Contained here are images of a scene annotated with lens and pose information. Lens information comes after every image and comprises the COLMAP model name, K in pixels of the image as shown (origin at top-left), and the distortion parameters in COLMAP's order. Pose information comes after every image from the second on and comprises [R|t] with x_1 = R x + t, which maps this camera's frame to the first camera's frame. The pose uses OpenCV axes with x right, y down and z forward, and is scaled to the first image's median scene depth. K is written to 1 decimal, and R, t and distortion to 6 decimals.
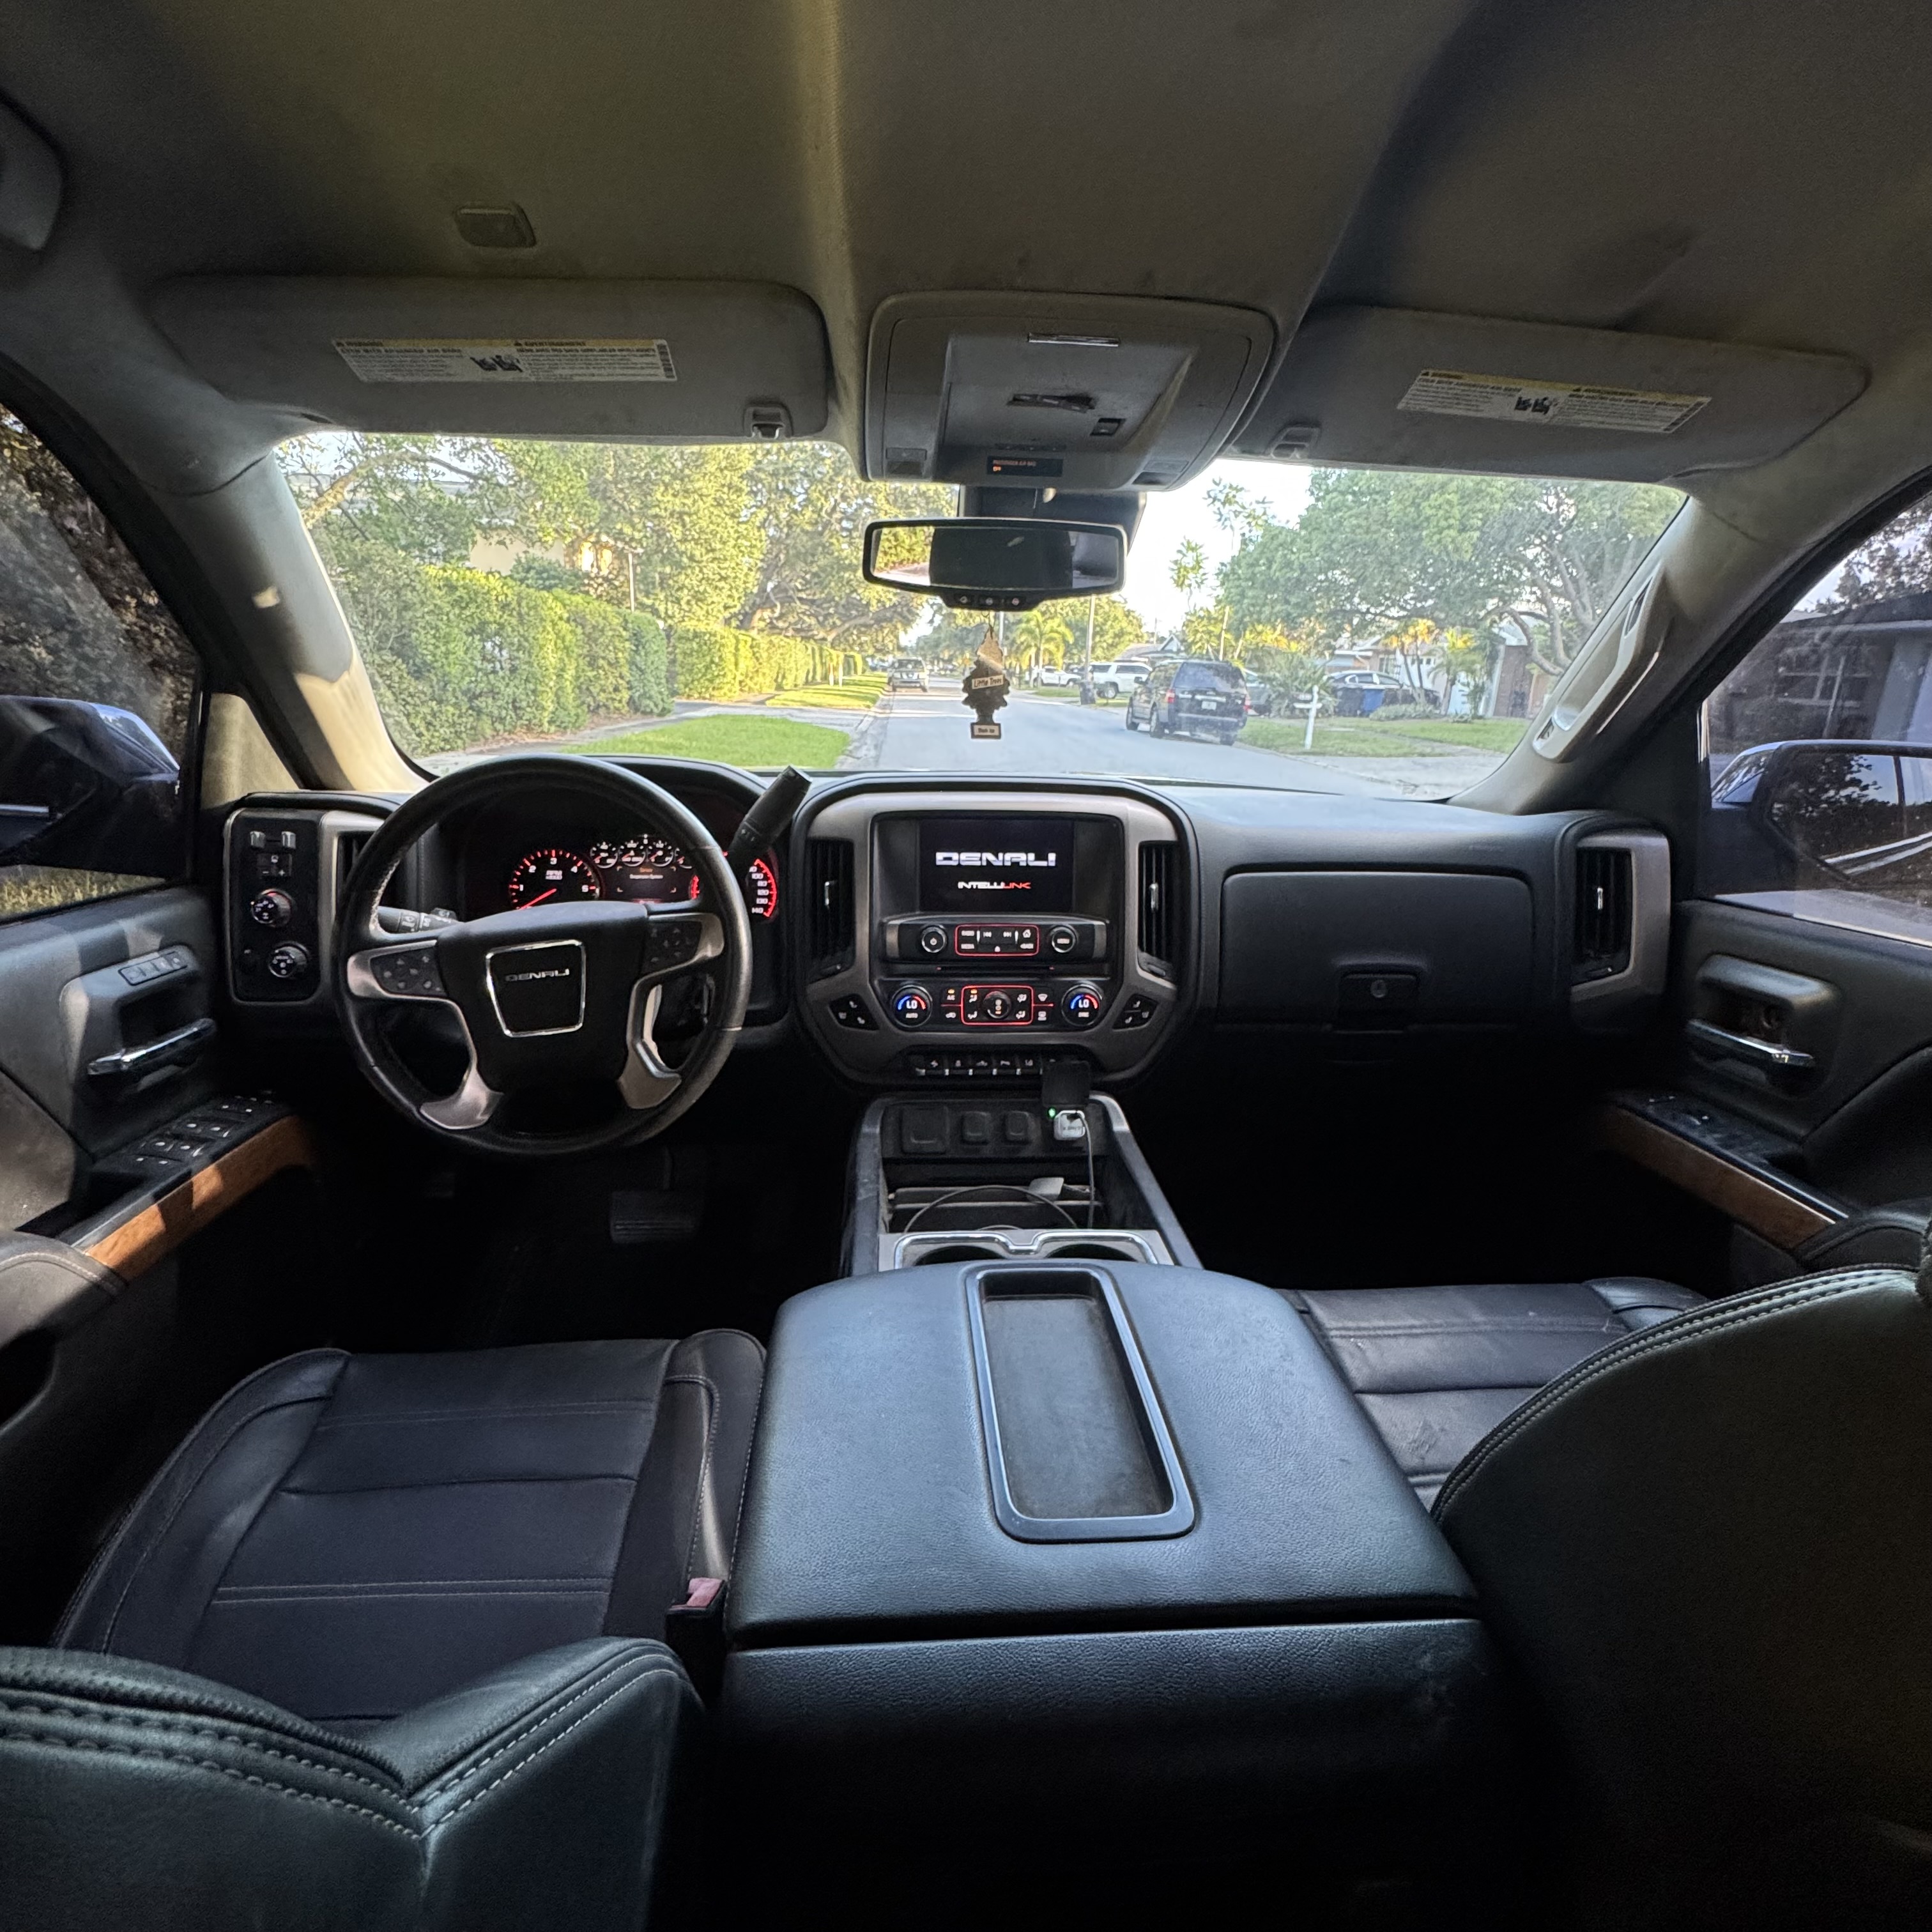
lens RADIAL K [[1044.5, 0, 964.8], [0, 1044.5, 959.2], [0, 0, 1]] dist [-0.017431, -0.001566]
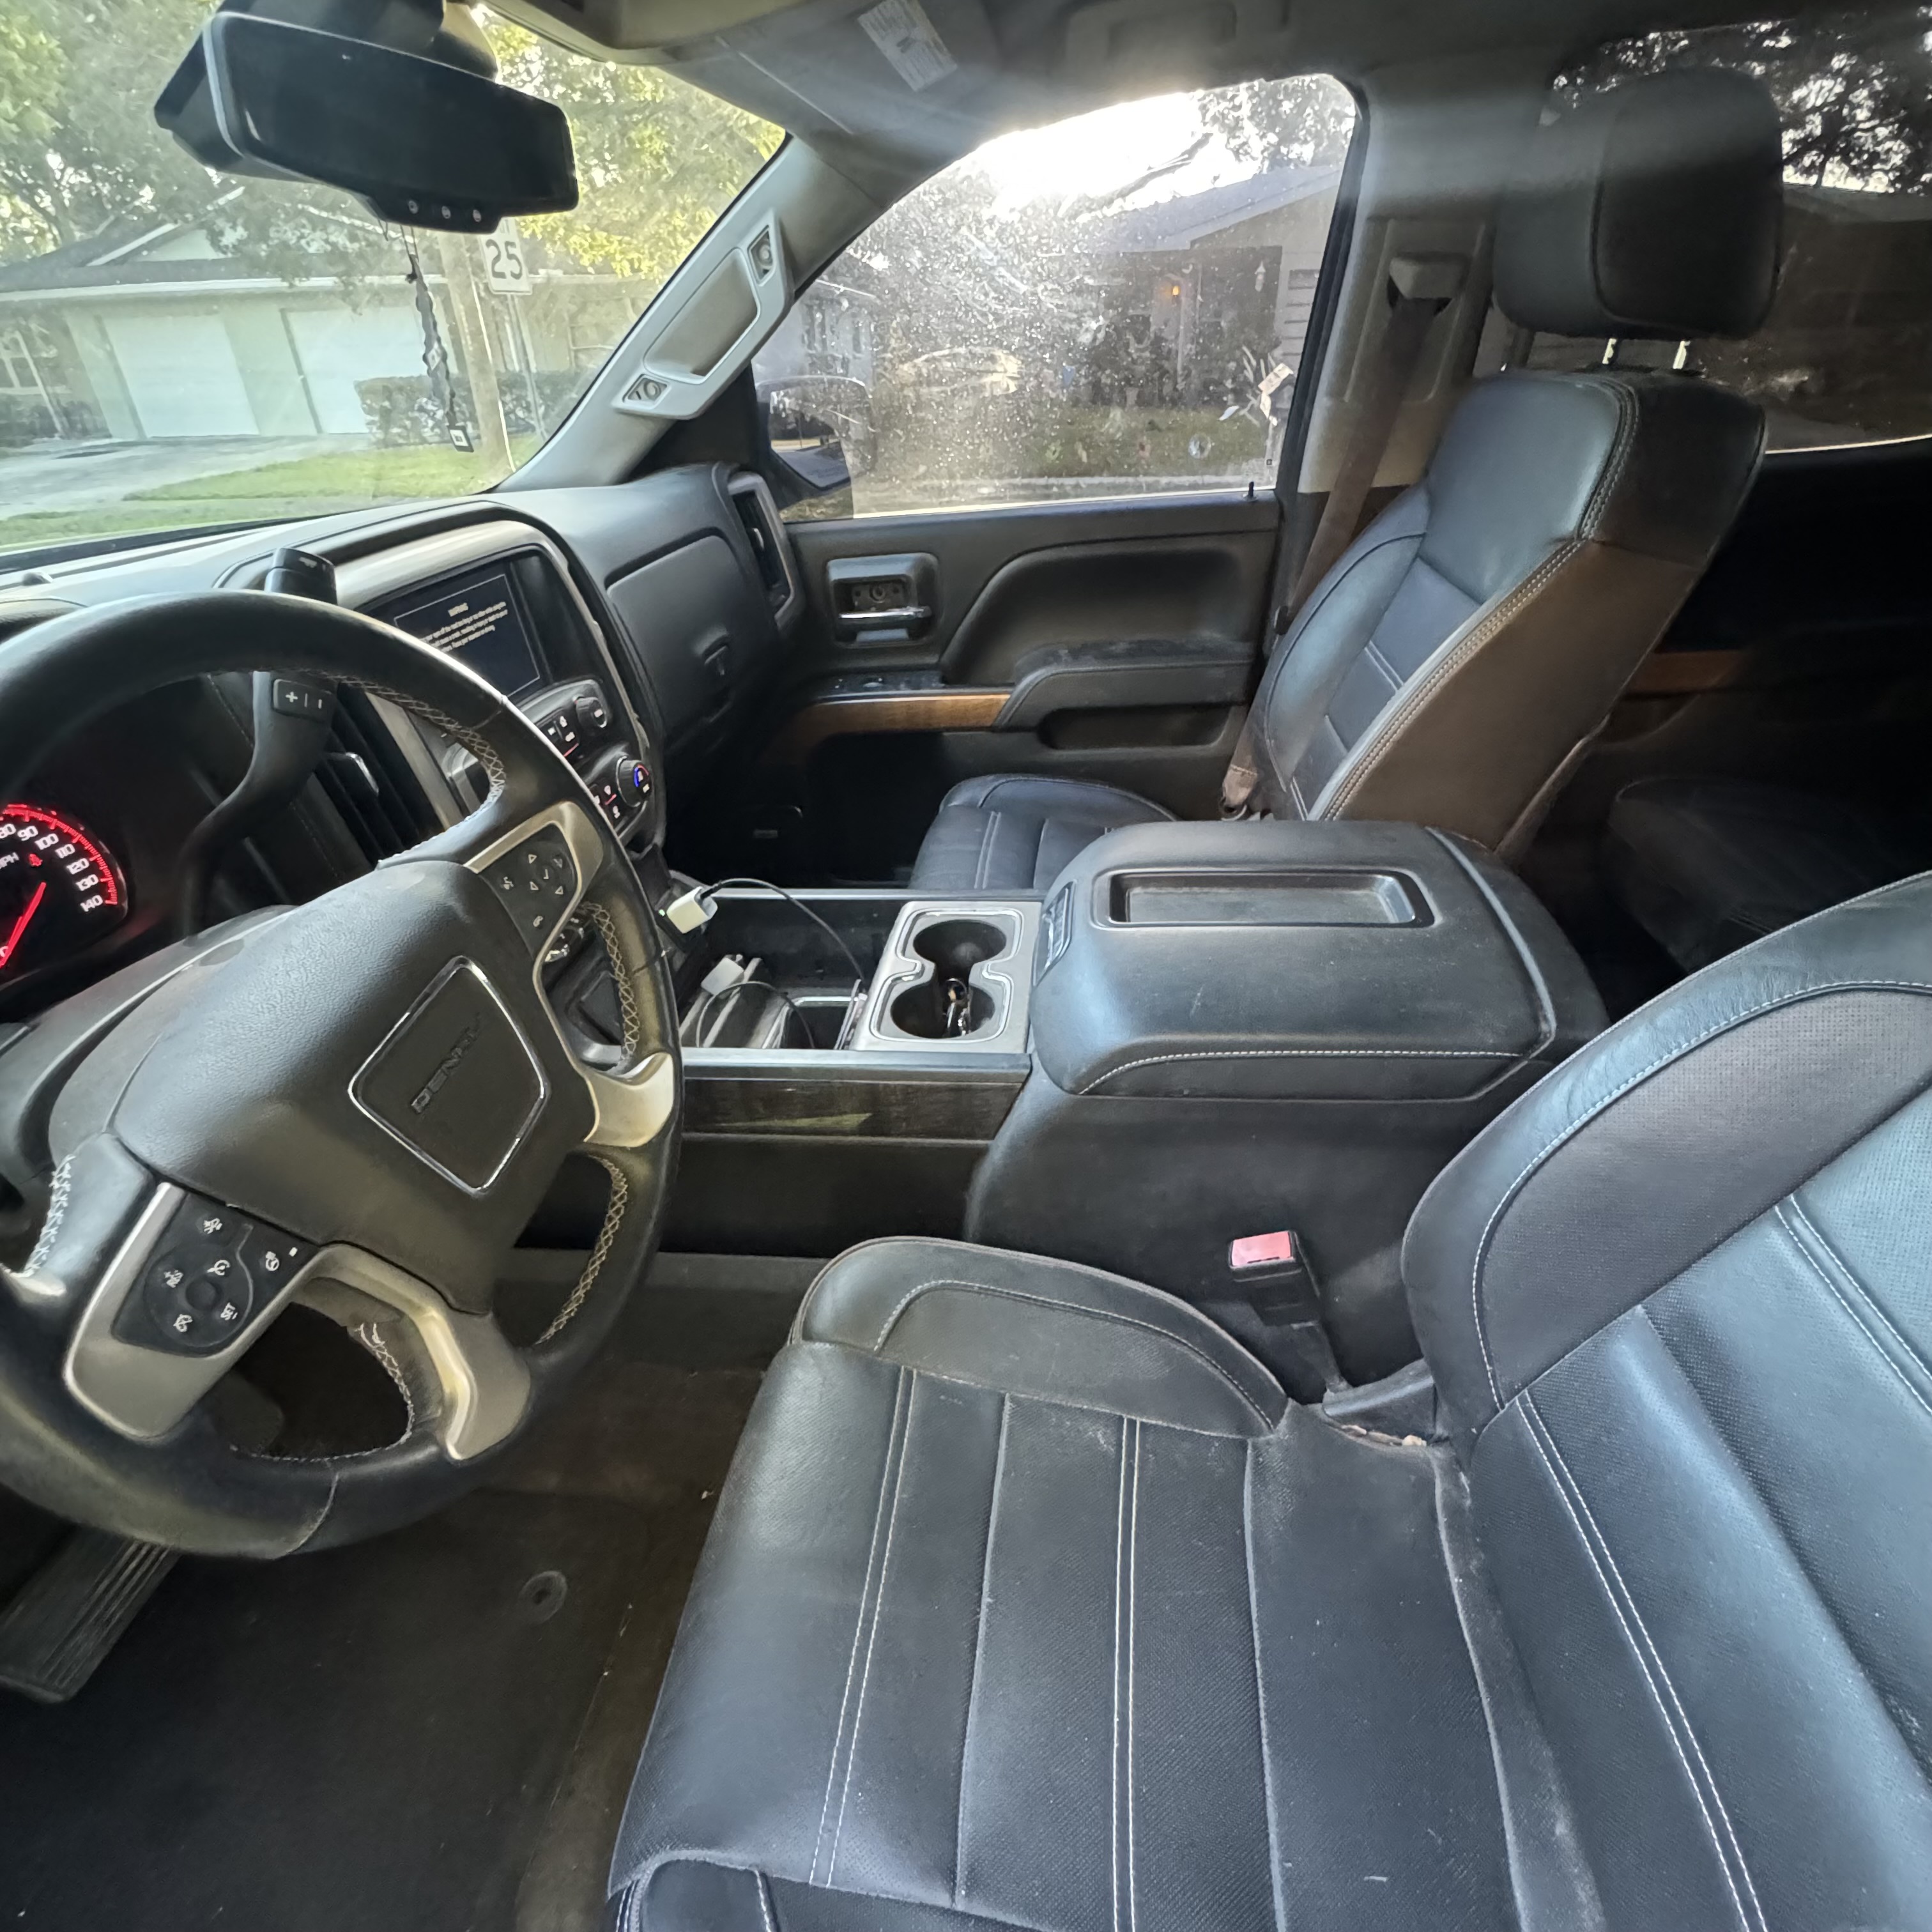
lens RADIAL K [[1044.5, 0, 973.0], [0, 1044.5, 973.0], [0, 0, 1]] dist [-0.017431, -0.001566]
pose [[0.171537, -0.535007, 0.827250, -0.564479], [0.292182, 0.829545, 0.475905, -0.133338], [-0.940853, 0.160073, 0.298617, 0.473262]]
